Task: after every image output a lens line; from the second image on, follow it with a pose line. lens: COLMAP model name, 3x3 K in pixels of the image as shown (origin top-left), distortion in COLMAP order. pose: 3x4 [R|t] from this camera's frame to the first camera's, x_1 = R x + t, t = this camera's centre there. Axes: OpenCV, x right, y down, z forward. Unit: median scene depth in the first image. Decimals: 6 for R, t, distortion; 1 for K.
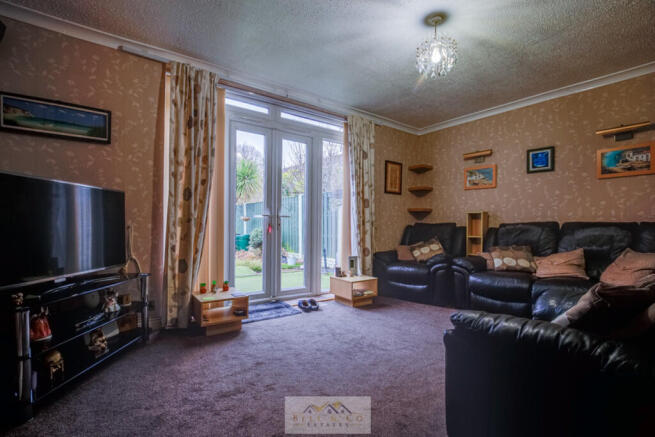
lens RADIAL K [[303.6, 0, 322.6], [0, 303.6, 230.9], [0, 0, 1]] dist [-0.027132, 0.000817]
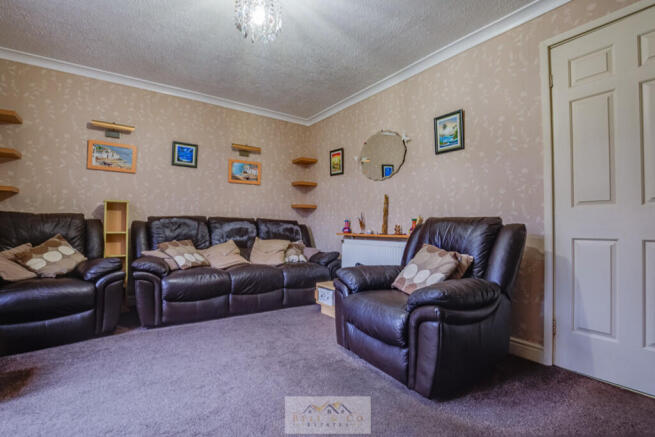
lens RADIAL K [[308.2, 0, 324.8], [0, 308.2, 219.9], [0, 0, 1]] dist [-0.001199, 0.000026]
pose [[0.053938, 0.000862, 0.998544, -0.301729], [-0.006122, 0.999981, -0.000533, -0.018153], [-0.998526, -0.006085, 0.053942, 0.478075]]
